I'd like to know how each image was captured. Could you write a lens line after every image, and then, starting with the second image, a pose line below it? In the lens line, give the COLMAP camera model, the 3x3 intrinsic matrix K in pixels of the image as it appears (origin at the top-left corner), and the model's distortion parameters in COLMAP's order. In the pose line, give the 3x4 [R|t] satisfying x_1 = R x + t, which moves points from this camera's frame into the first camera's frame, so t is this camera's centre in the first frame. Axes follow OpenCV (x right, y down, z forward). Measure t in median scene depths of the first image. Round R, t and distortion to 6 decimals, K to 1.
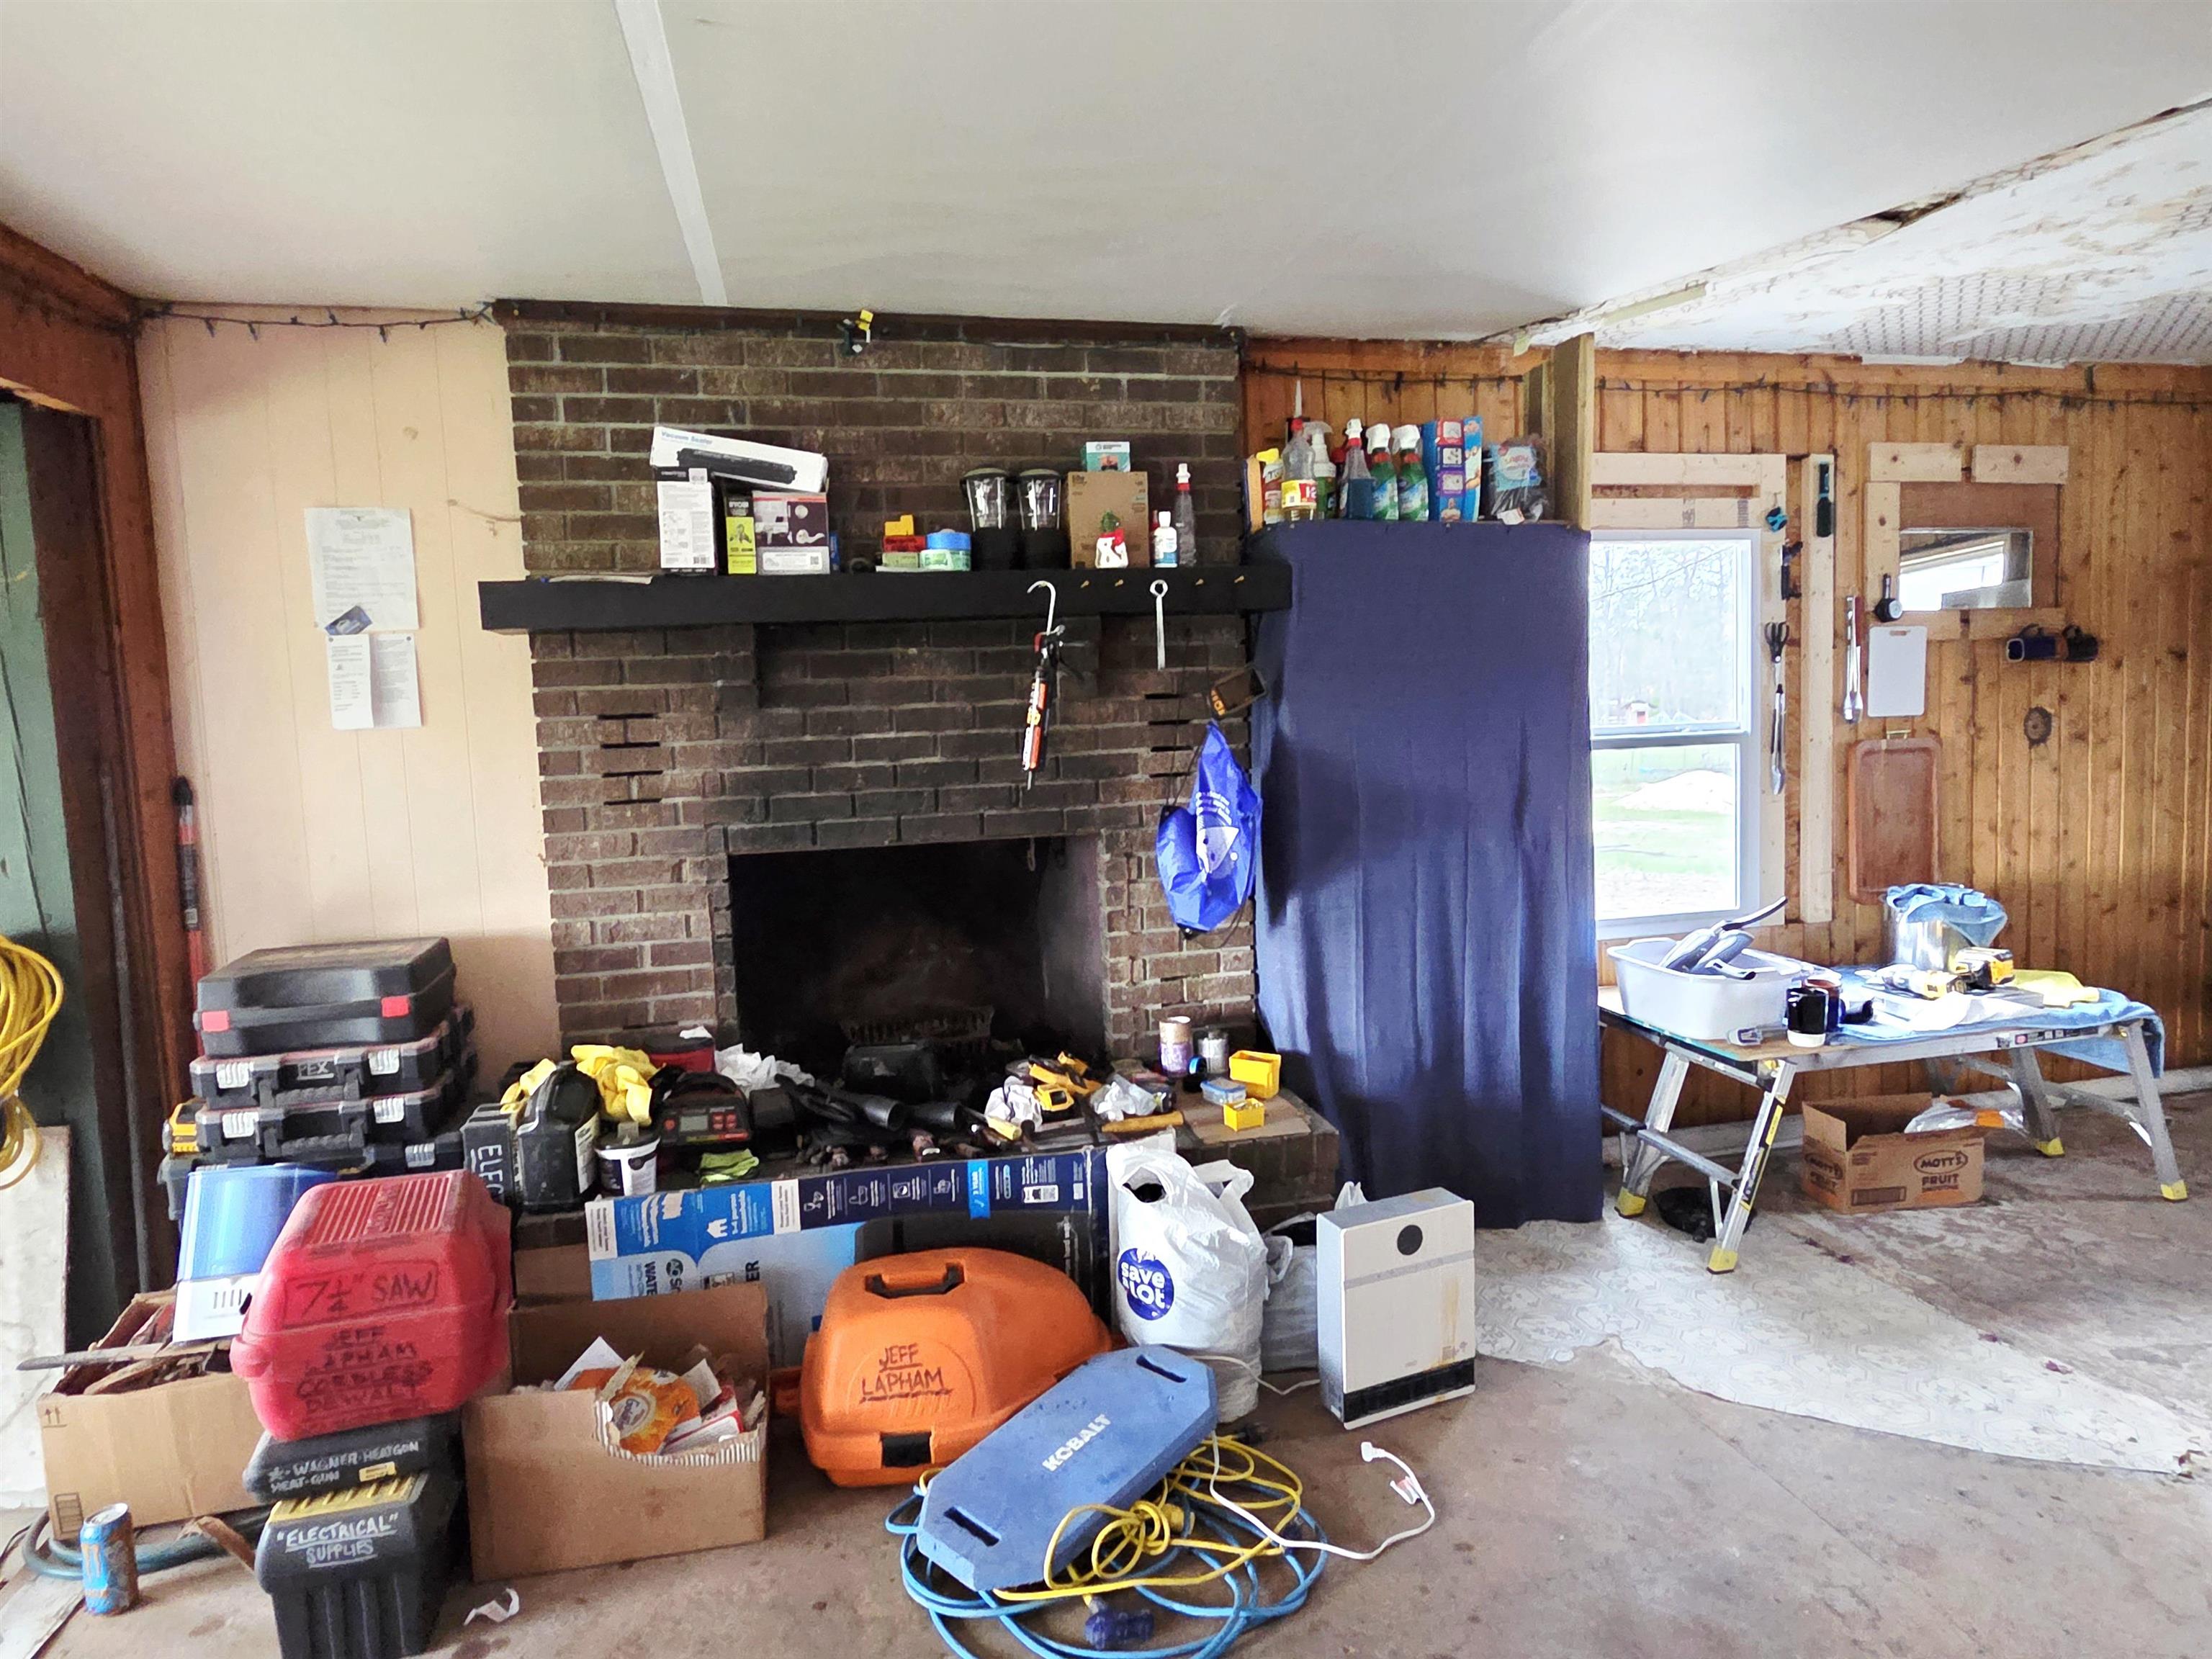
lens RADIAL K [[1246.6, 0, 1094.8], [0, 1246.6, 824.0], [0, 0, 1]] dist [0.004061, -0.001667]
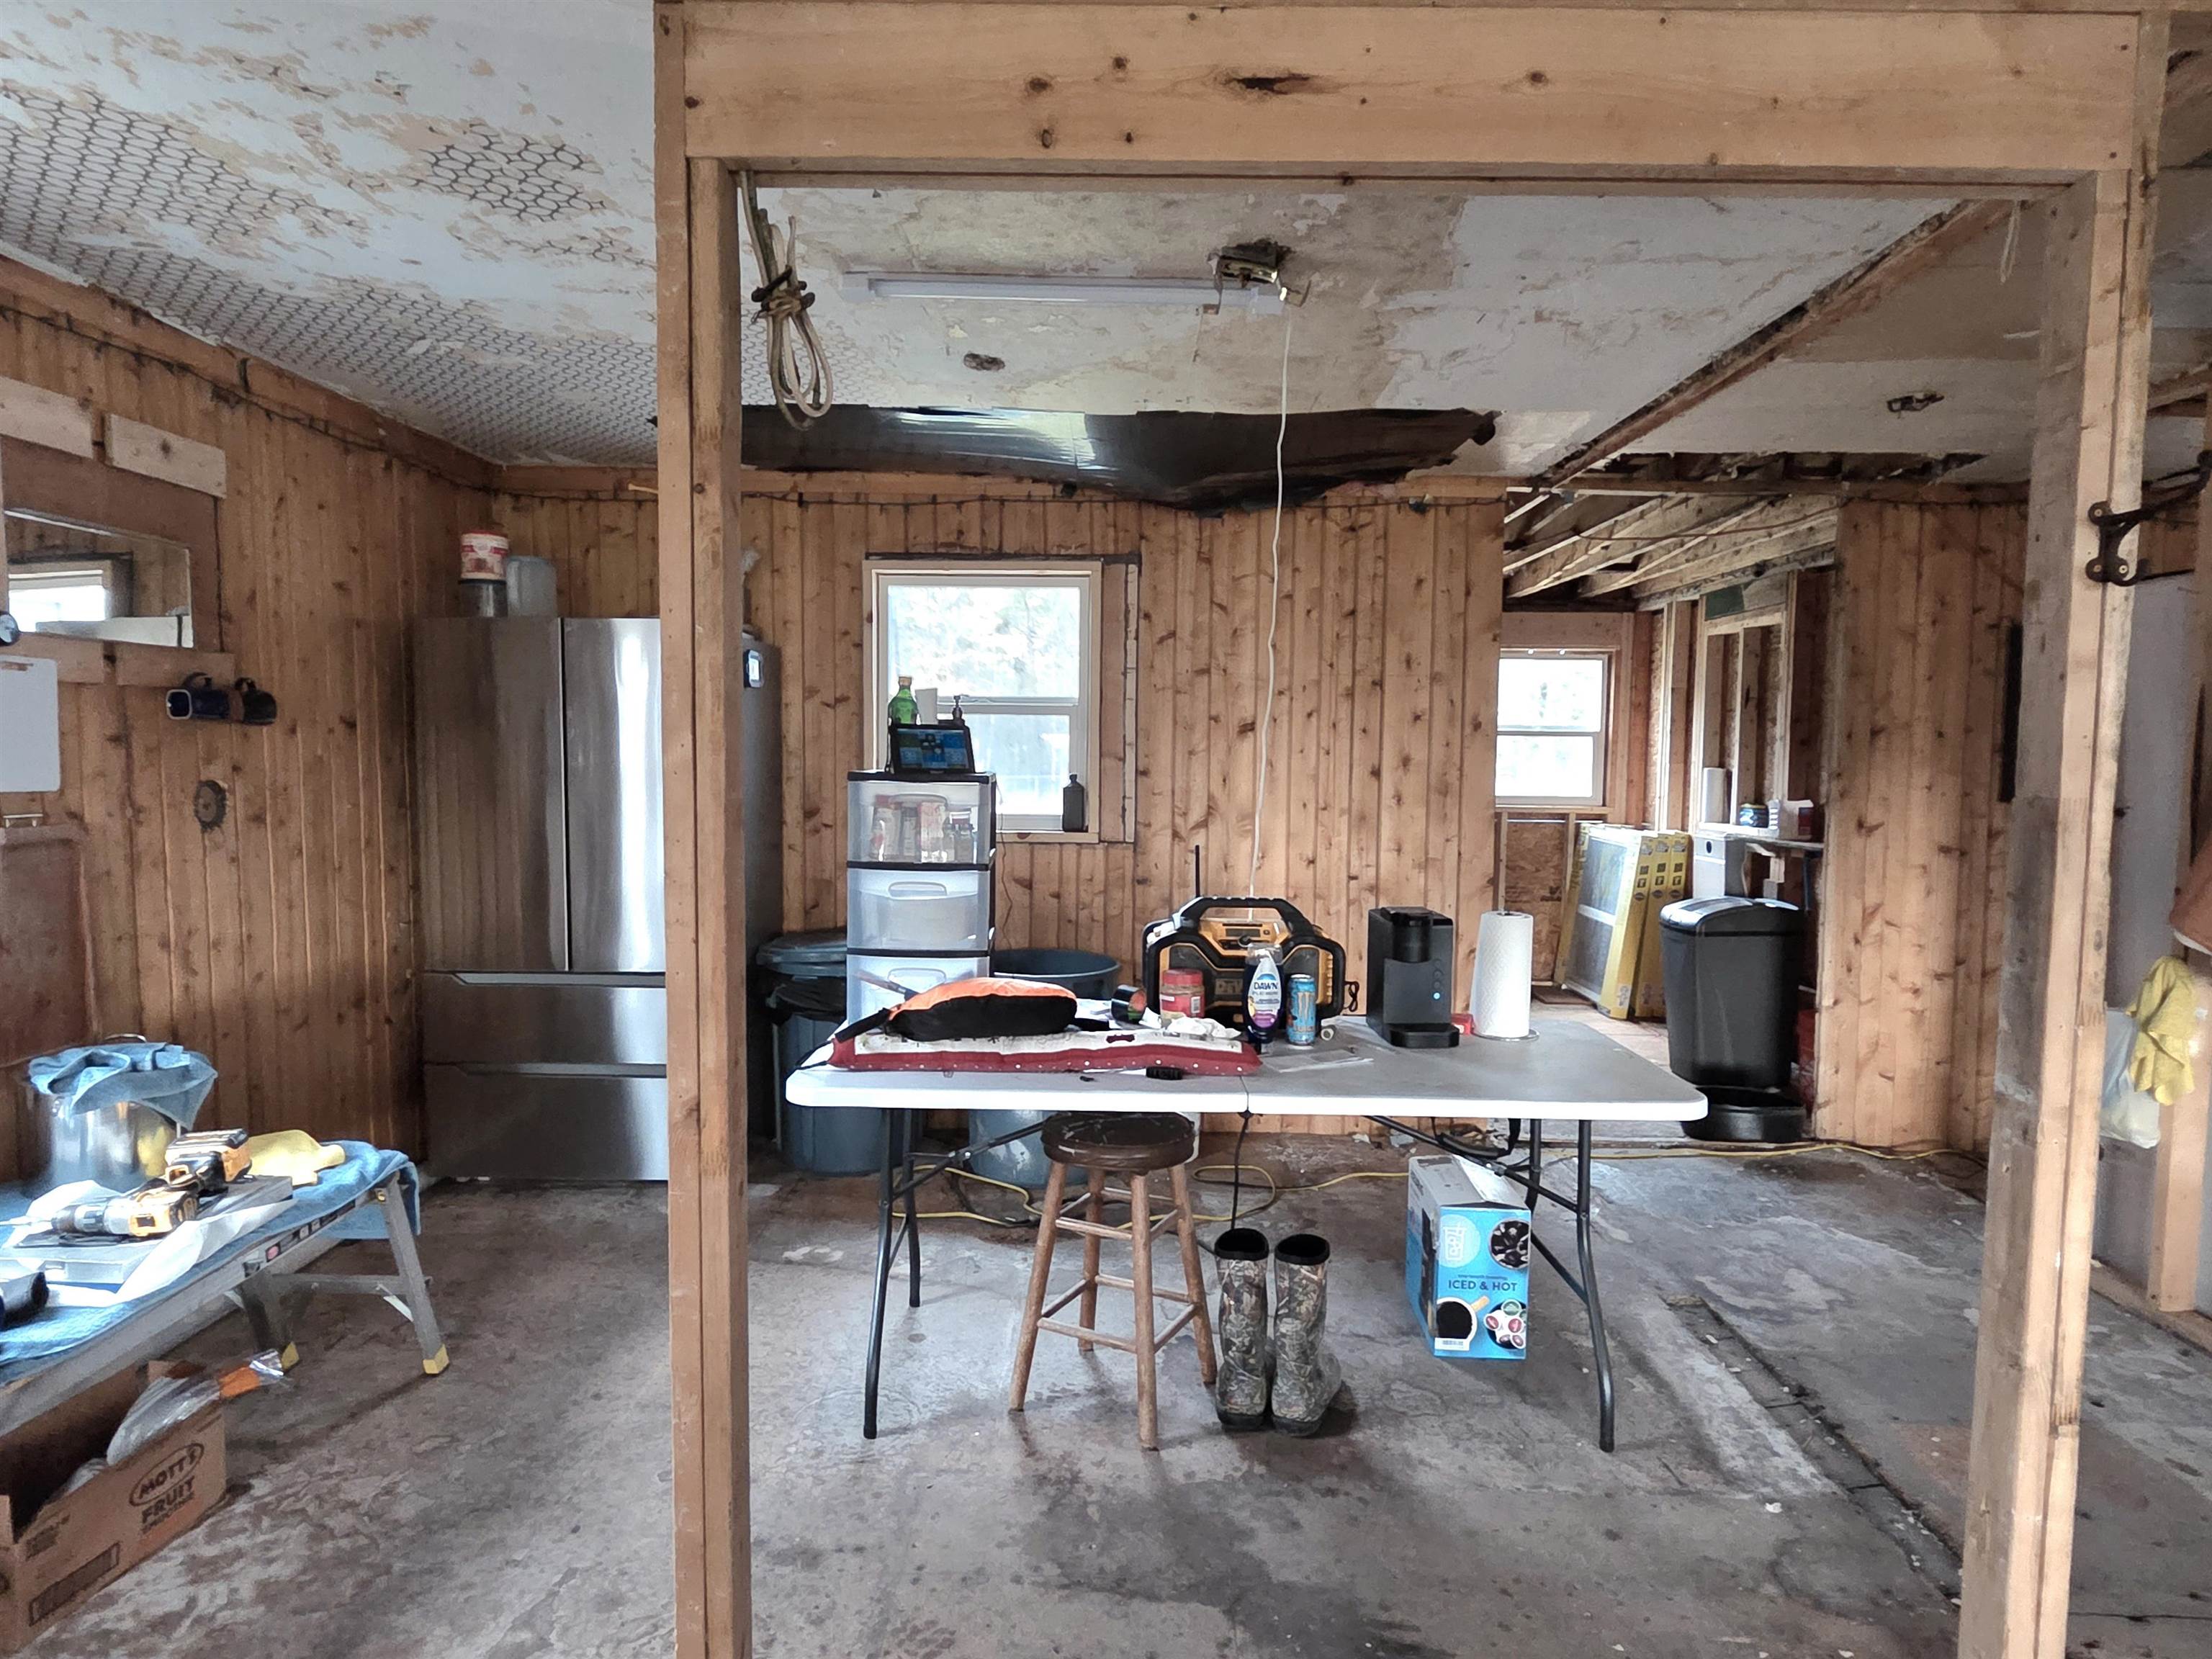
lens RADIAL K [[1246.6, 0, 1094.8], [0, 1246.6, 824.0], [0, 0, 1]] dist [0.004061, -0.001667]
pose [[0.230032, -0.022544, 0.972922, 0.136238], [0.068589, 0.997621, 0.006899, -0.036019], [-0.970763, 0.065145, 0.231031, 0.304968]]
